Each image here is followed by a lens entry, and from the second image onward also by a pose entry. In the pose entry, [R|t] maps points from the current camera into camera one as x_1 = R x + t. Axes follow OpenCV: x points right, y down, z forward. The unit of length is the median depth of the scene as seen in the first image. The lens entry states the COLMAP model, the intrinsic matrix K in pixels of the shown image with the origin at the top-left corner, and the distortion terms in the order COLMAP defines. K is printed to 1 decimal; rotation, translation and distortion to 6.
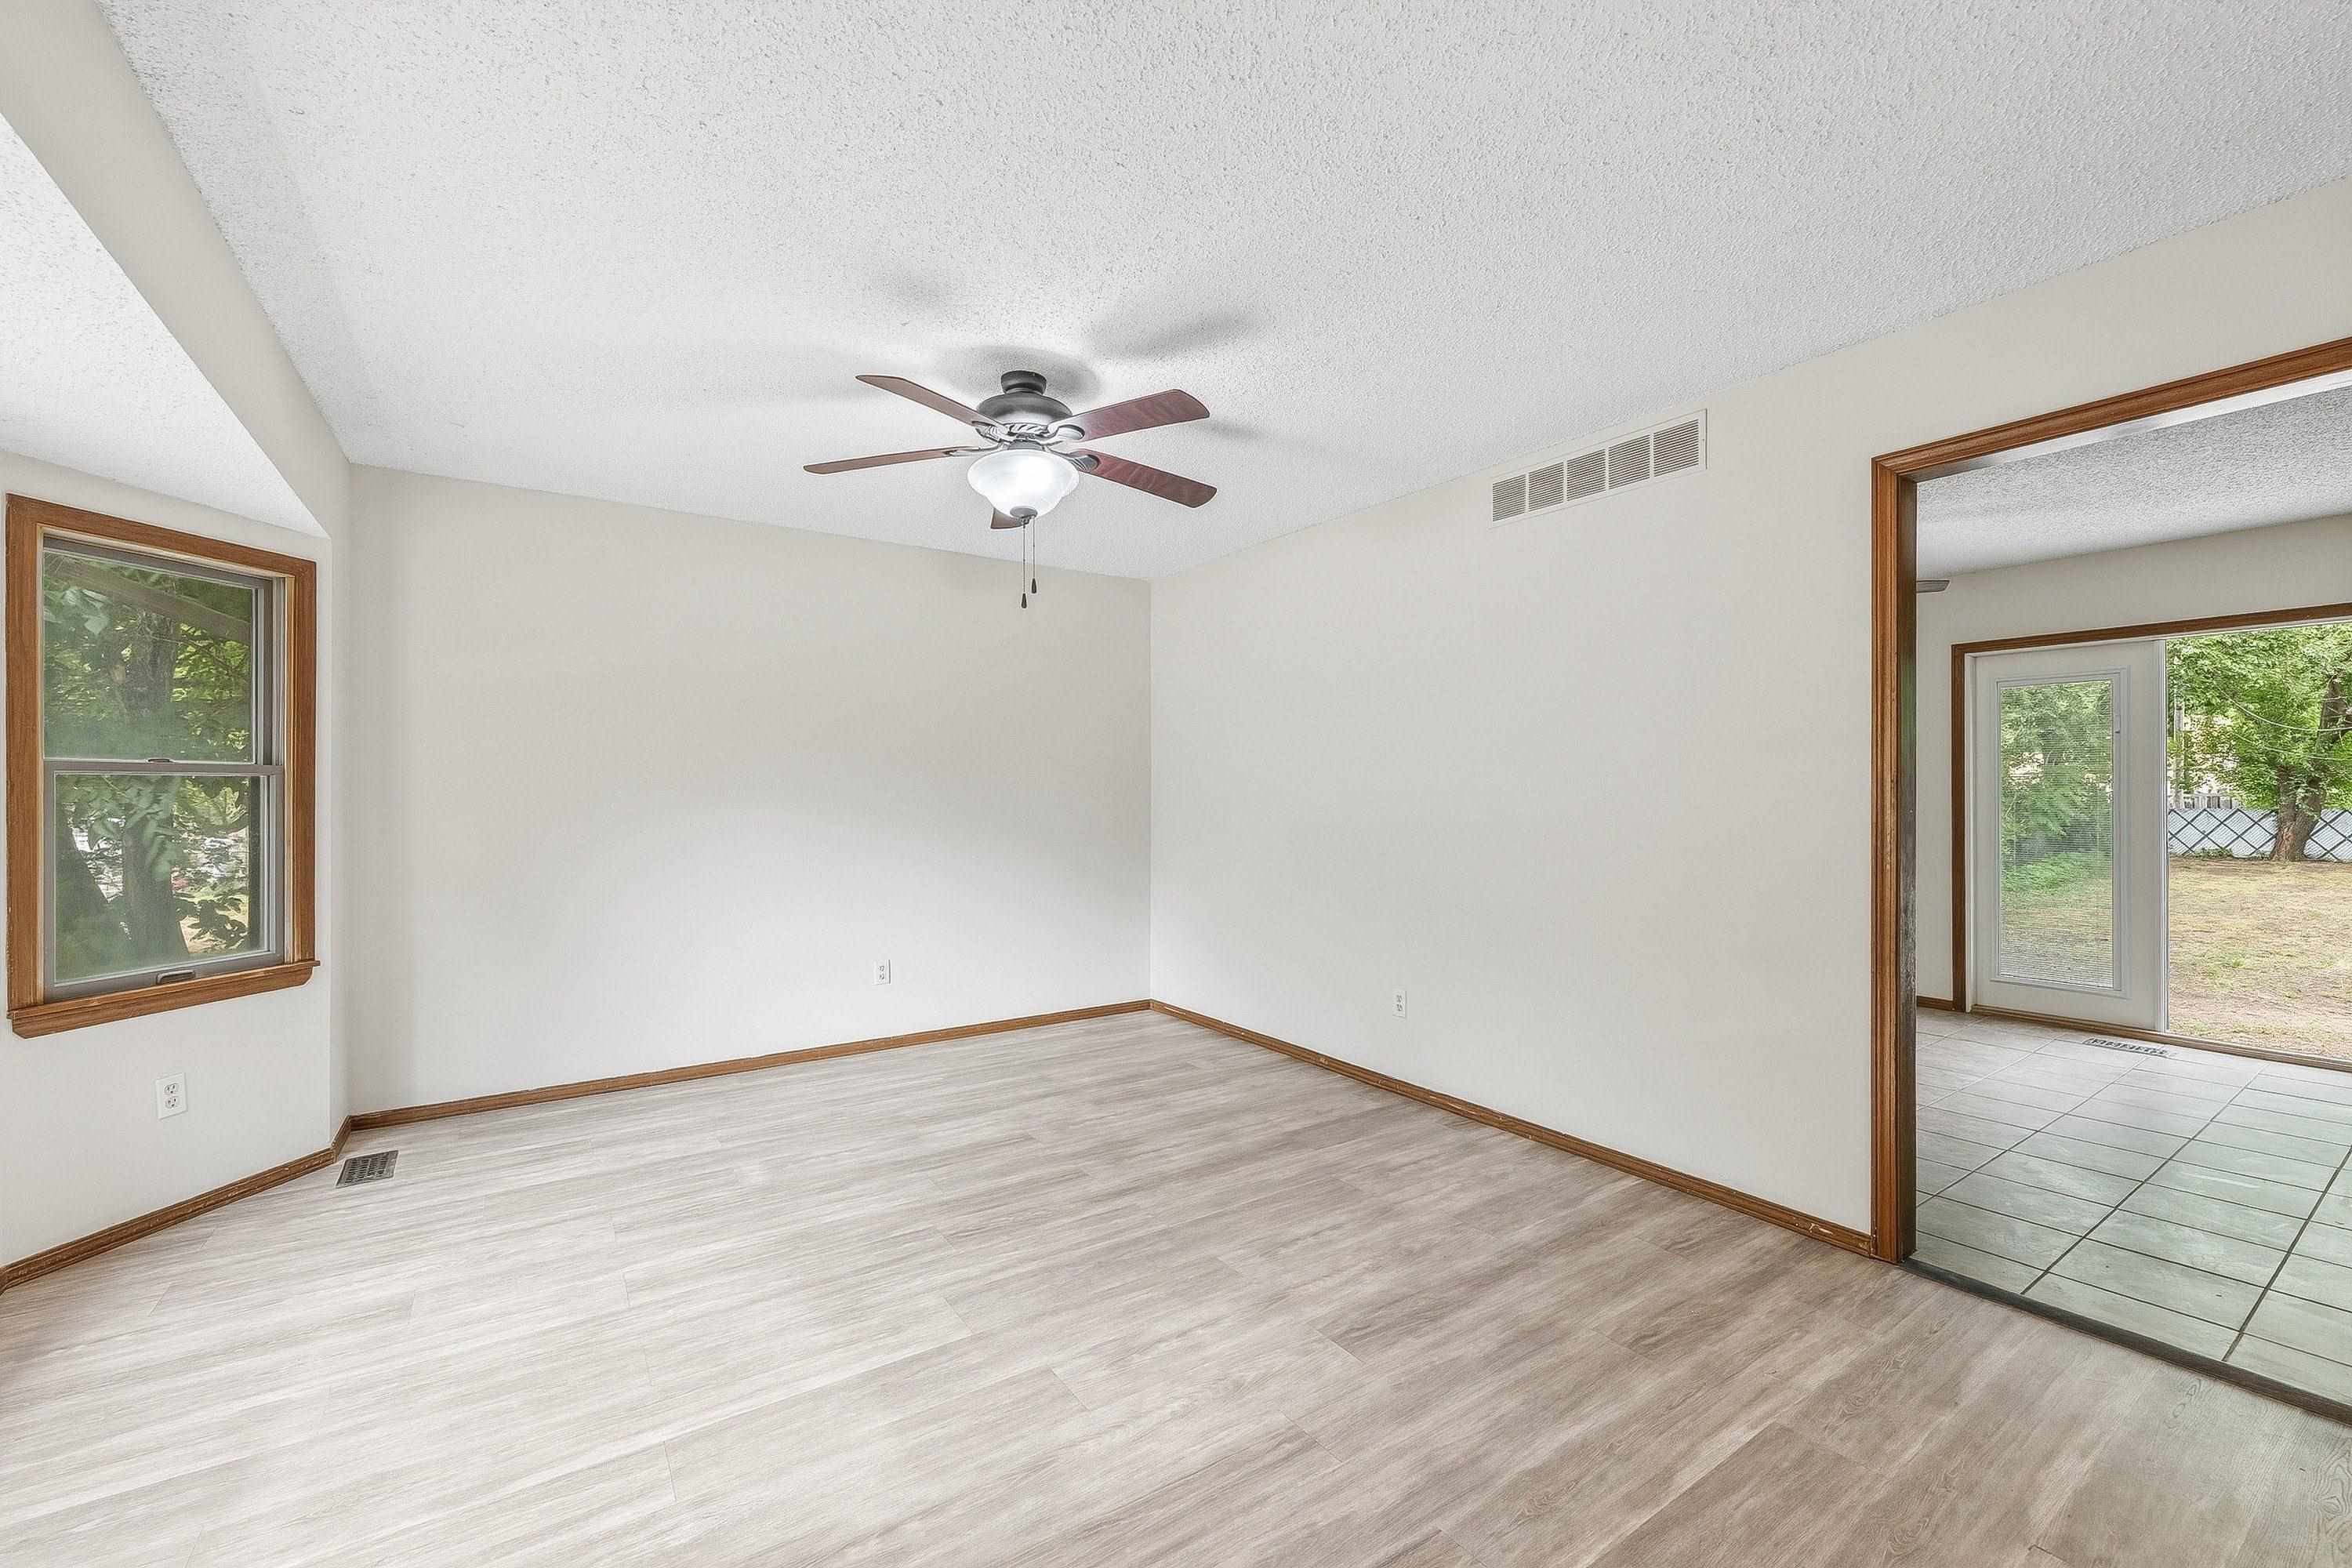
lens RADIAL K [[950.2, 0, 1177.2], [0, 950.2, 792.8], [0, 0, 1]] dist [-0.000184, 0.000090]
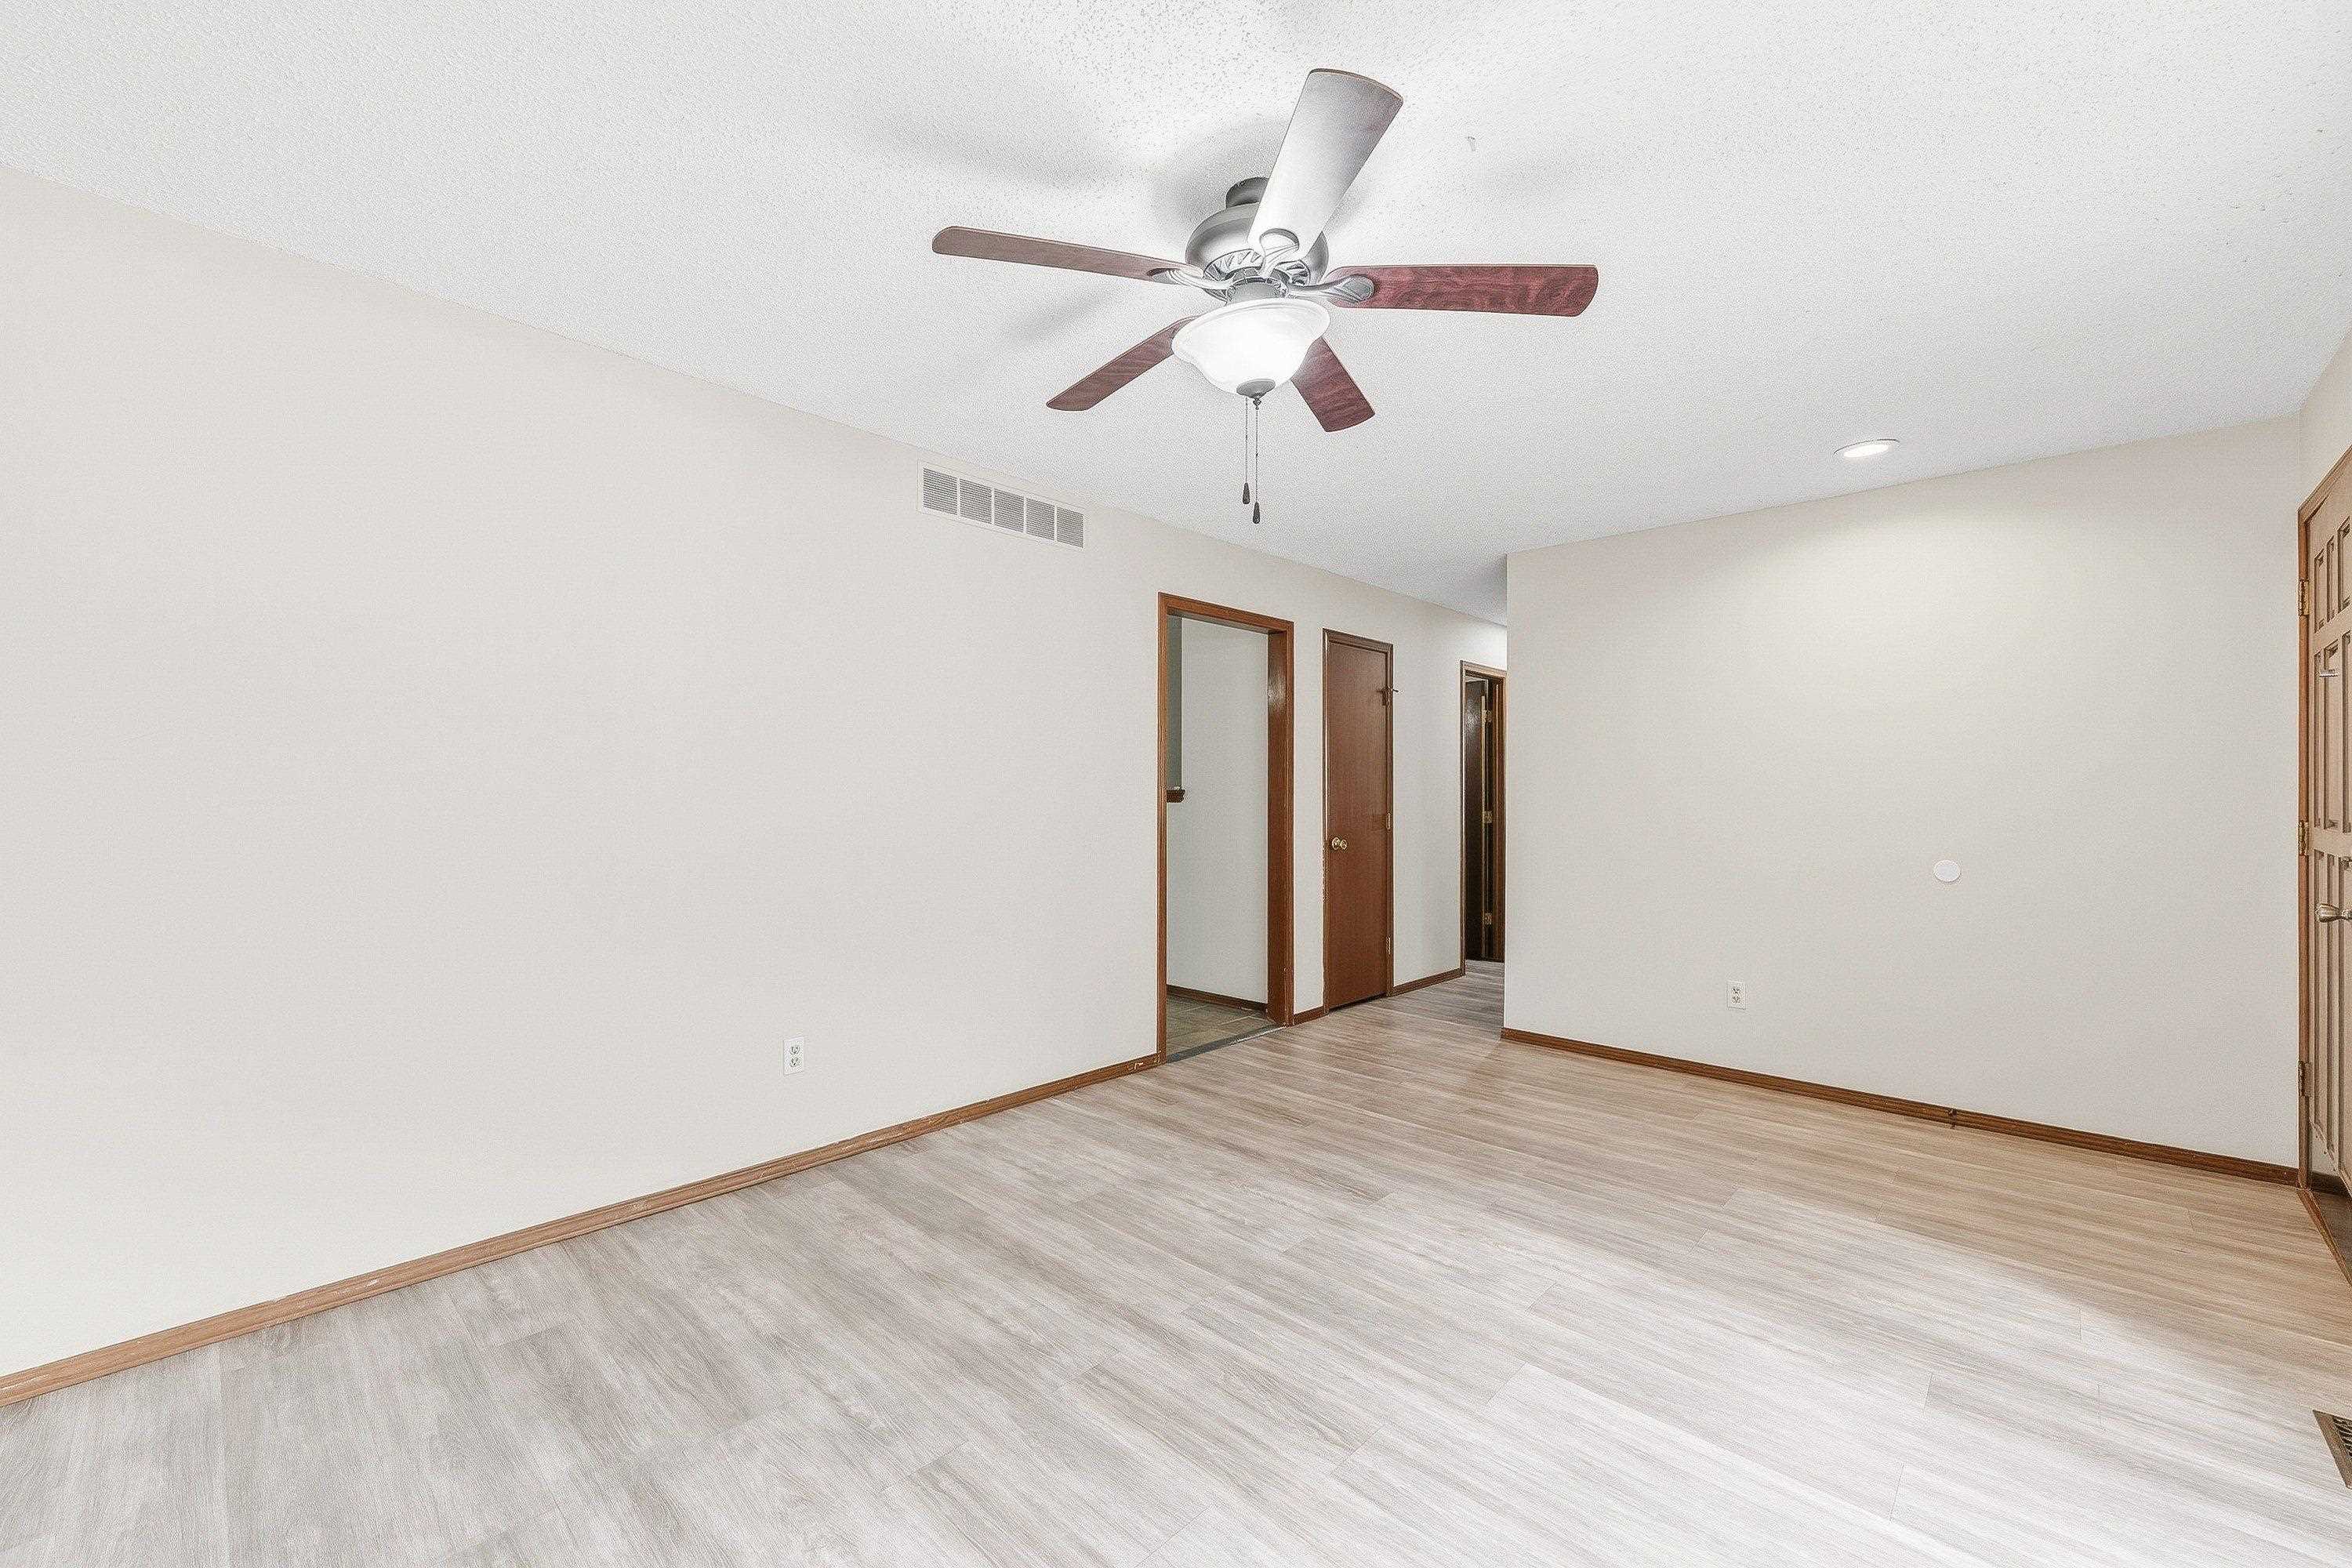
lens RADIAL K [[933.2, 0, 1175.2], [0, 933.2, 790.4], [0, 0, 1]] dist [0.000513, 0.000111]
pose [[-0.204944, 0.000969, 0.978773, -0.800722], [-0.005029, 0.999985, -0.002043, 0.003122], [-0.978761, -0.005341, -0.204936, 1.168218]]
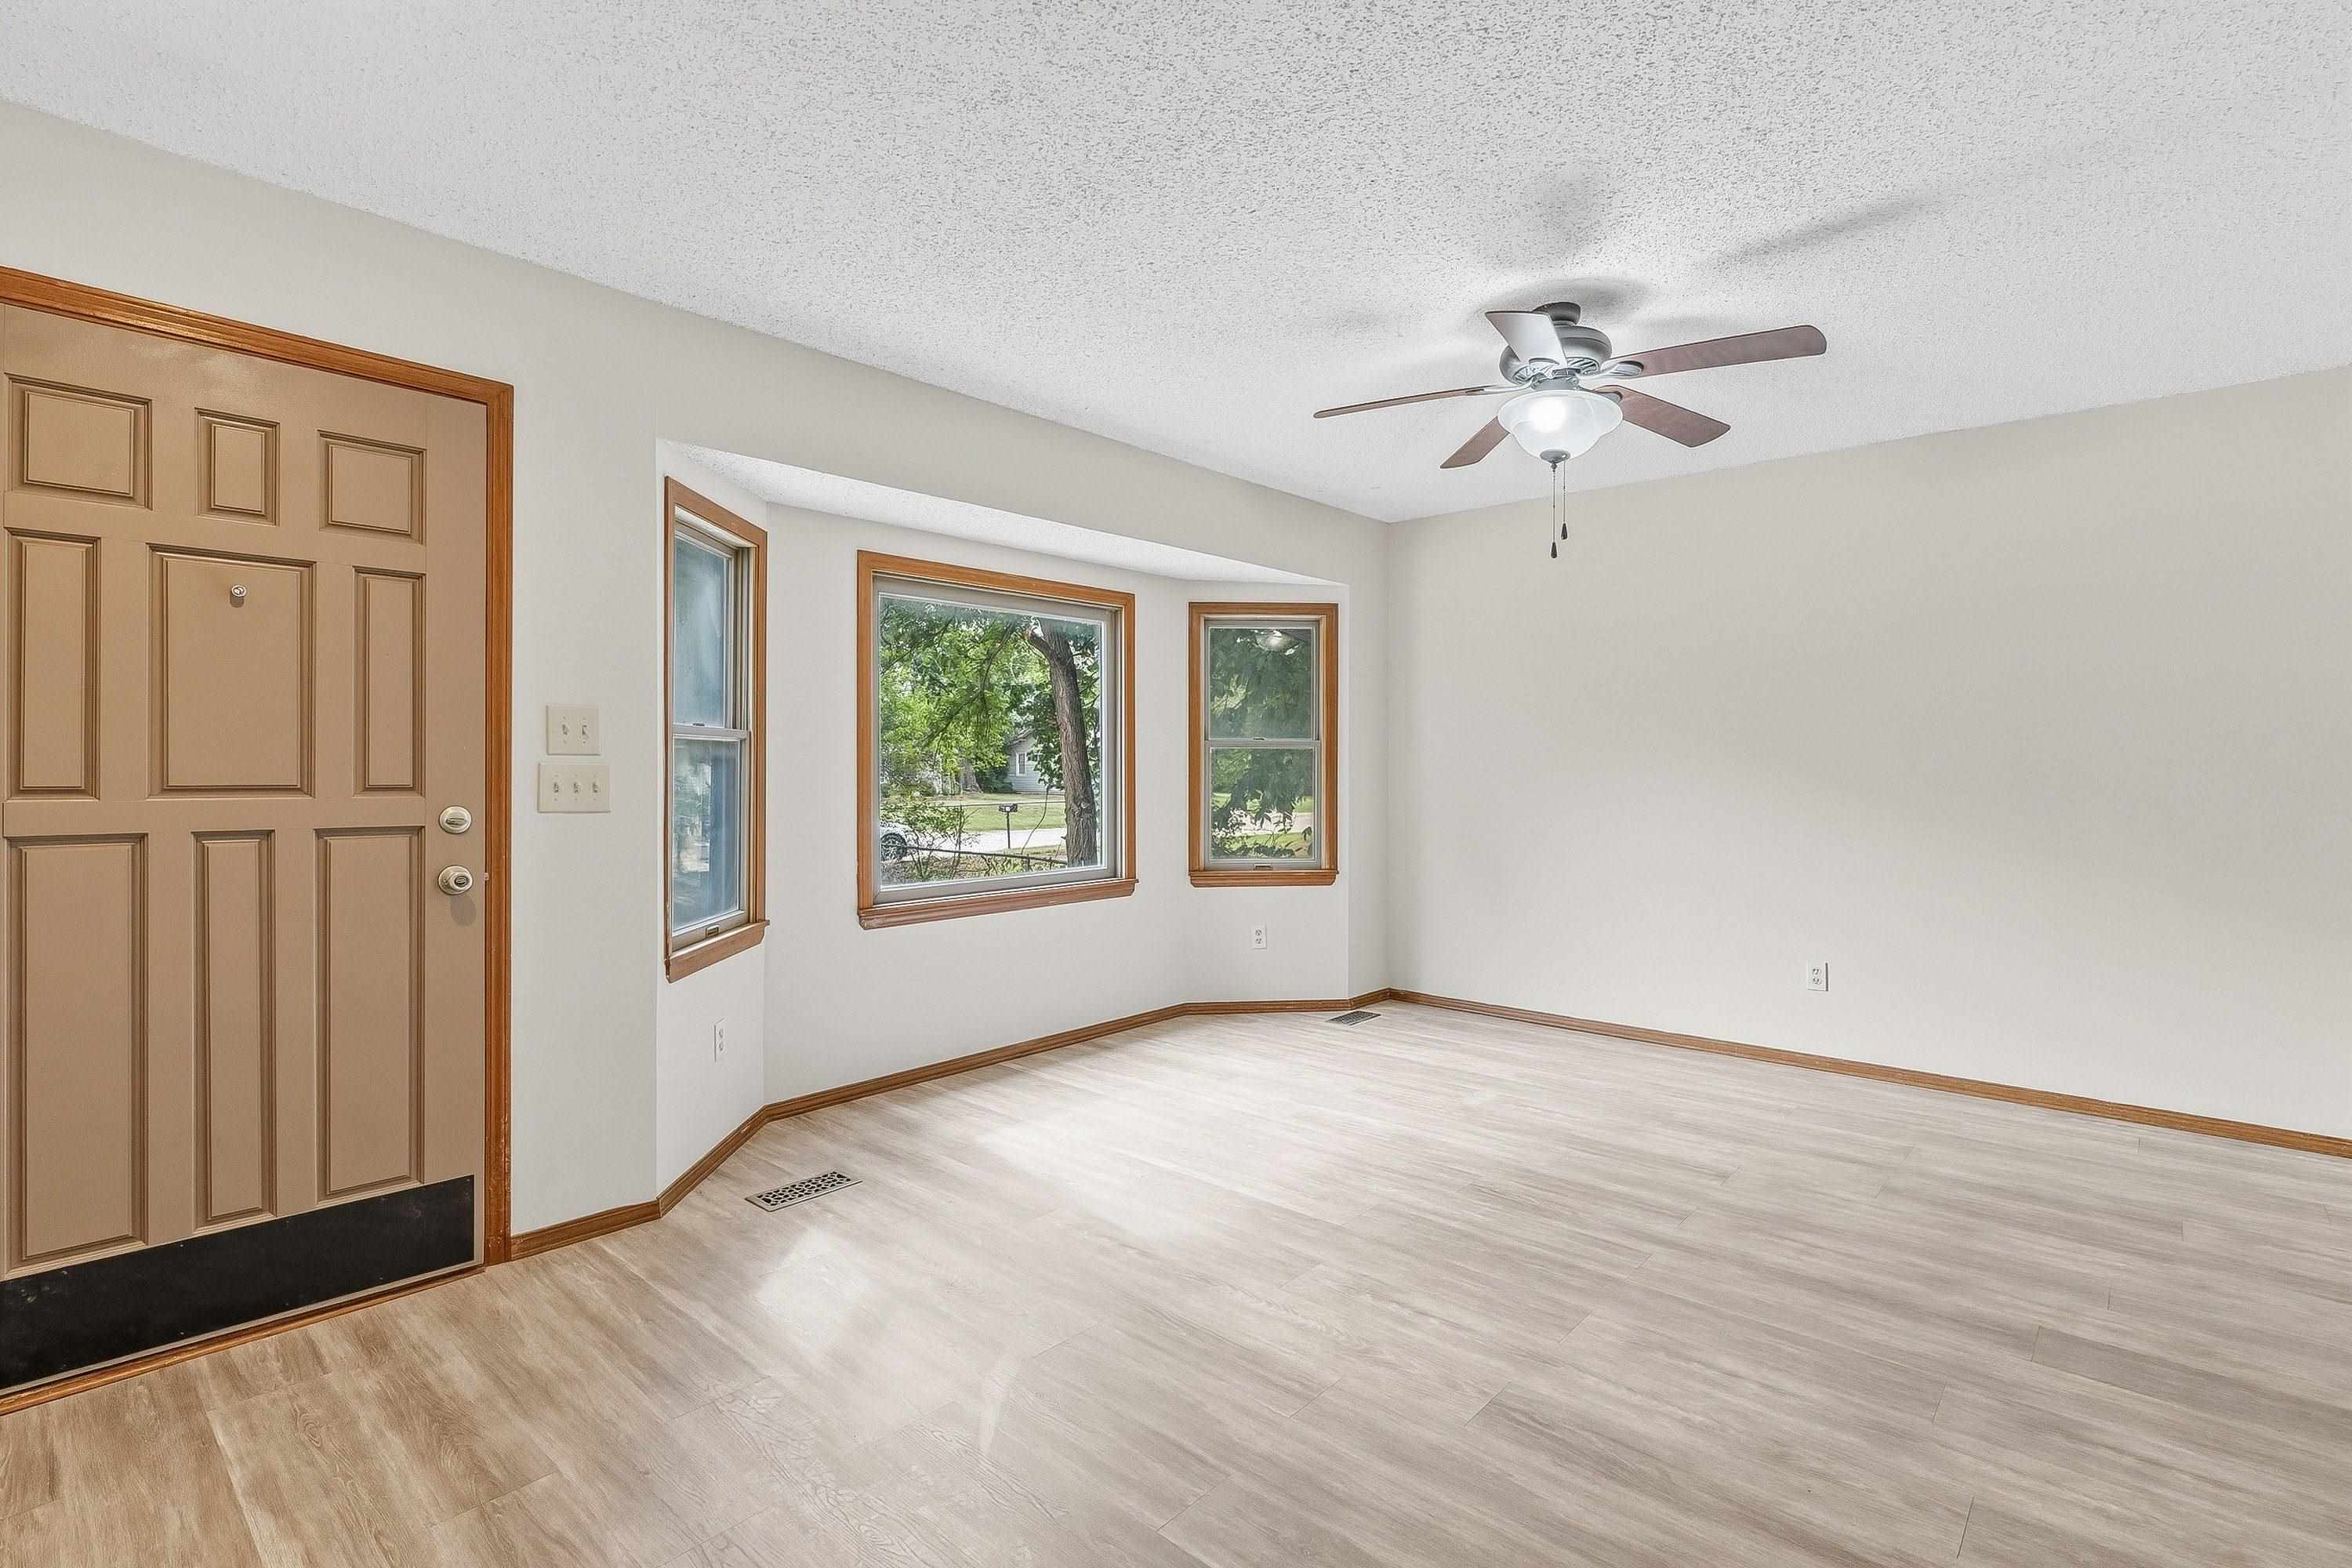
lens RADIAL K [[1109.5, 0, 1180.5], [0, 1109.5, 774.0], [0, 0, 1]] dist [-0.001025, 0.001022]
pose [[0.238611, 0.011527, -0.971047, 0.791334], [-0.002104, 0.999933, 0.011354, 0.005848], [0.971113, -0.000666, 0.238619, 0.374591]]
